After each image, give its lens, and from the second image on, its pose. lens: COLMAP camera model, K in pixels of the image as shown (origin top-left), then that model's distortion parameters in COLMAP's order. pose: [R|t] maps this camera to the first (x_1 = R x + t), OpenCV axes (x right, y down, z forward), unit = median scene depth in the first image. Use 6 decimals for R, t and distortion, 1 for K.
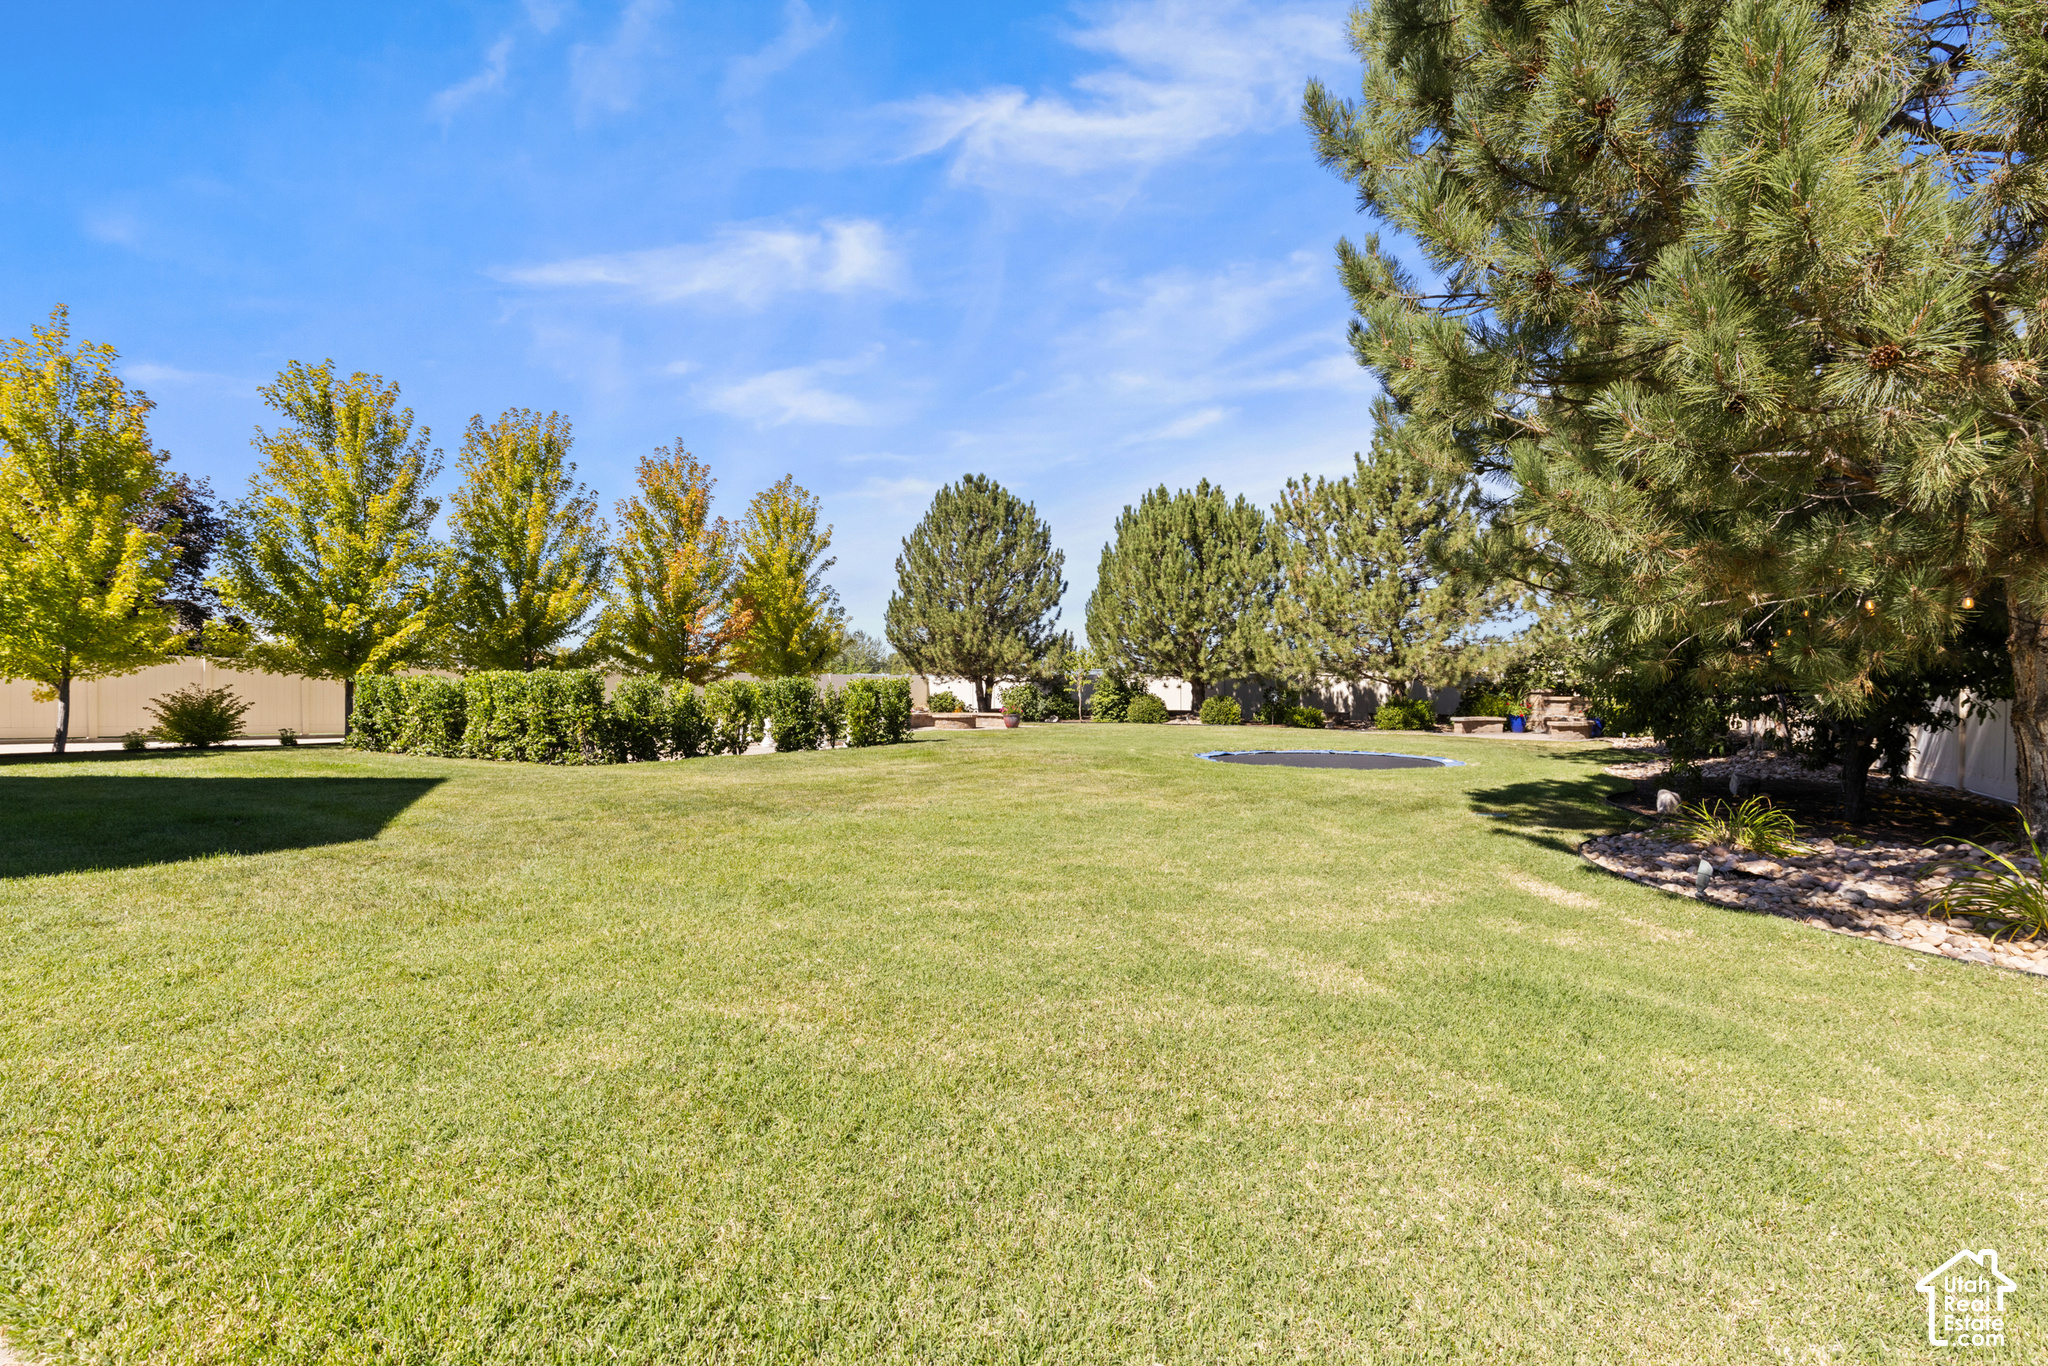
lens RADIAL K [[931.8, 0, 1028.4], [0, 931.8, 699.7], [0, 0, 1]] dist [-0.001574, -0.000424]
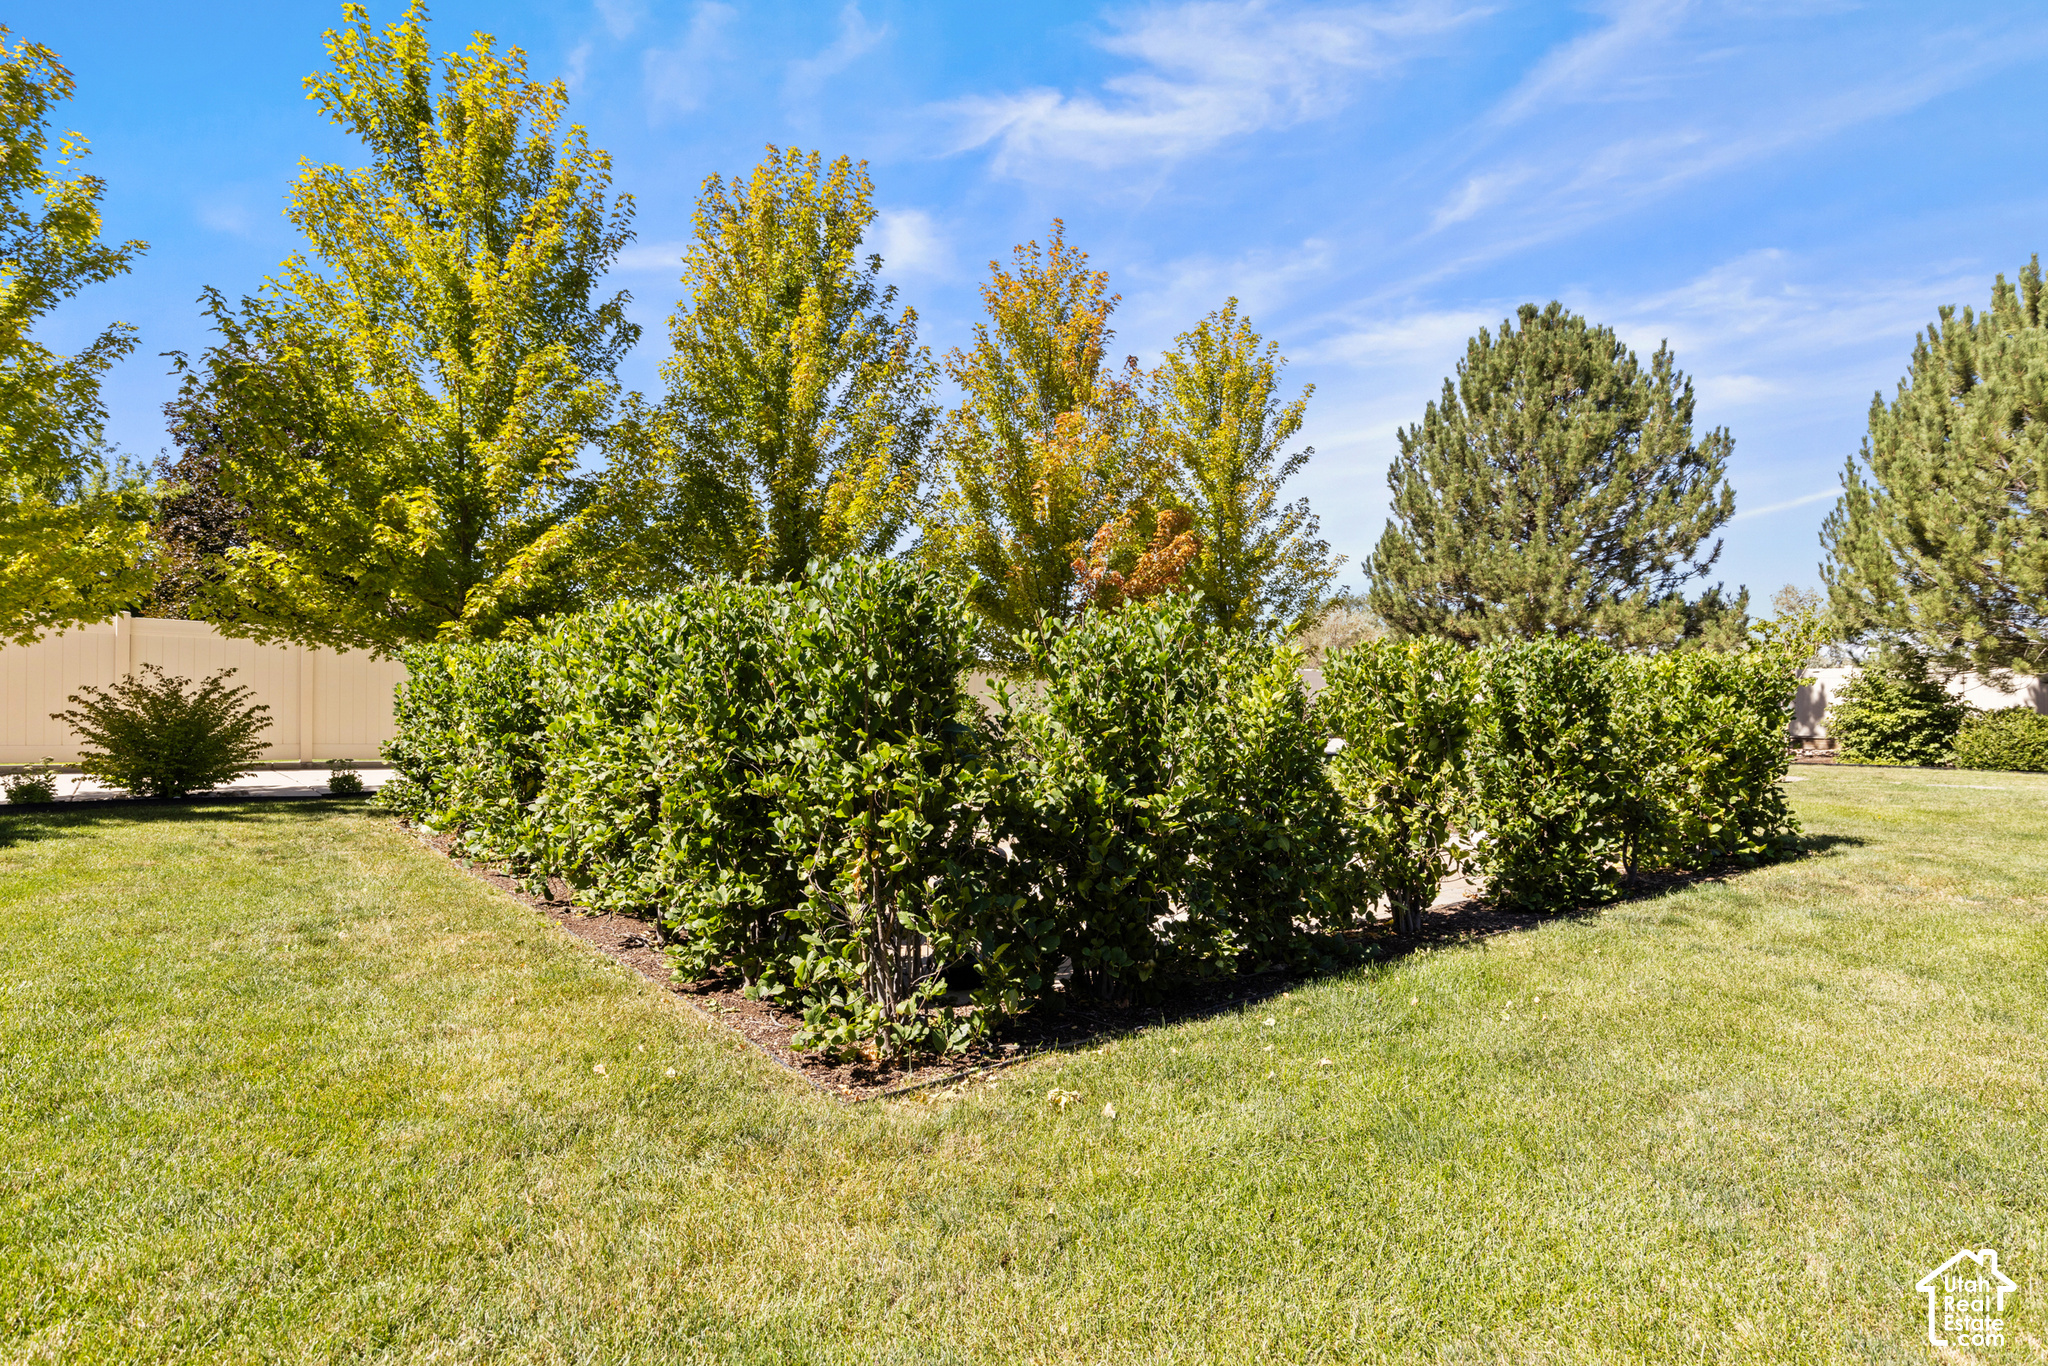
lens RADIAL K [[1121.7, 0, 1023.8], [0, 1121.7, 682.1], [0, 0, 1]] dist [0.002712, 0.000359]
pose [[0.946909, 0.004566, -0.321470, -0.210714], [-0.012094, 0.999697, -0.021426, -0.001064], [0.321275, 0.024176, 0.946677, 0.445059]]
